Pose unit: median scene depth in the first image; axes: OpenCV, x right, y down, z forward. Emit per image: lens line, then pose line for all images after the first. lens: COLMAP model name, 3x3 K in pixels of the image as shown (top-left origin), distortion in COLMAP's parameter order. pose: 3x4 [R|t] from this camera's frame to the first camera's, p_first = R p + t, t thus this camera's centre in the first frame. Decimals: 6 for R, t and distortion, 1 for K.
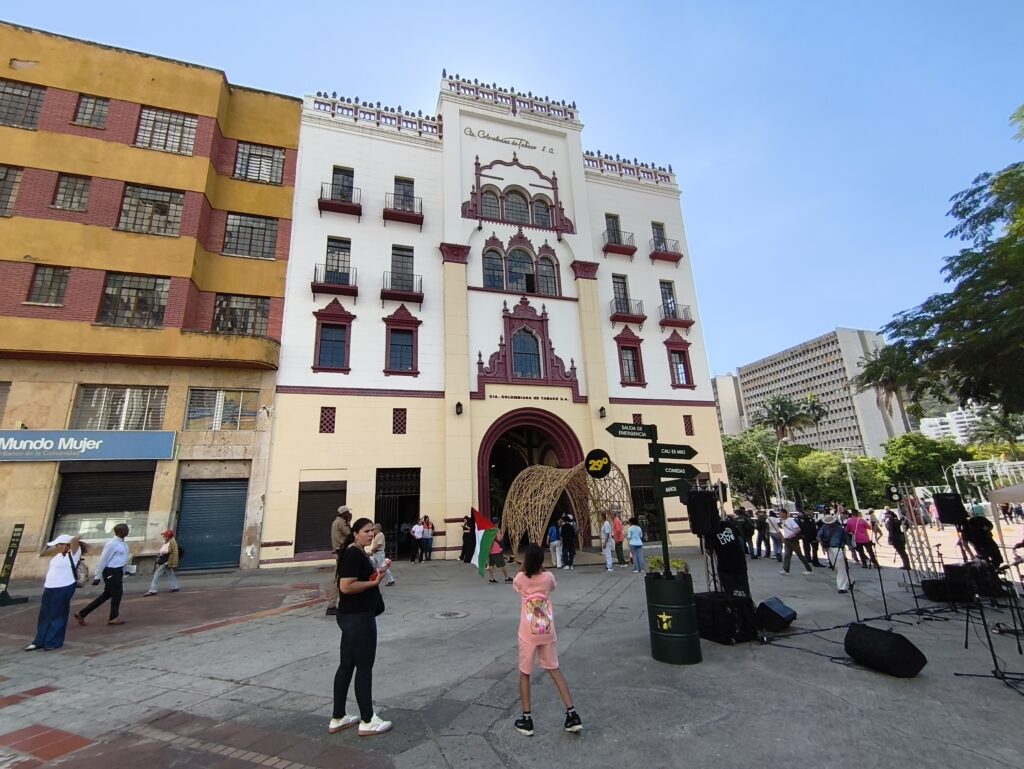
lens RADIAL K [[447.8, 0, 510.3], [0, 447.8, 383.0], [0, 0, 1]] dist [0.000104, 0.000005]
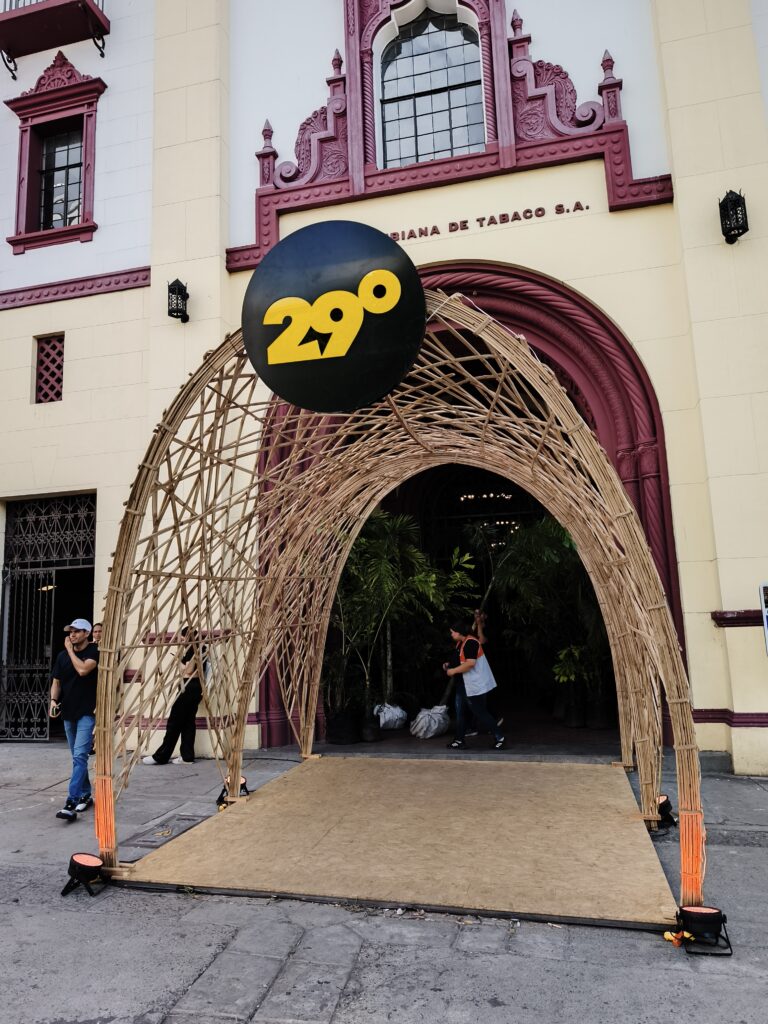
lens RADIAL K [[691.6, 0, 383.4], [0, 691.6, 512.9], [0, 0, 1]] dist [-0.027411, -0.000765]
pose [[0.840208, -0.058881, -0.539058, 0.250061], [0.128662, 0.987347, 0.092692, 0.171809], [0.526780, -0.147237, 0.837152, 0.621370]]
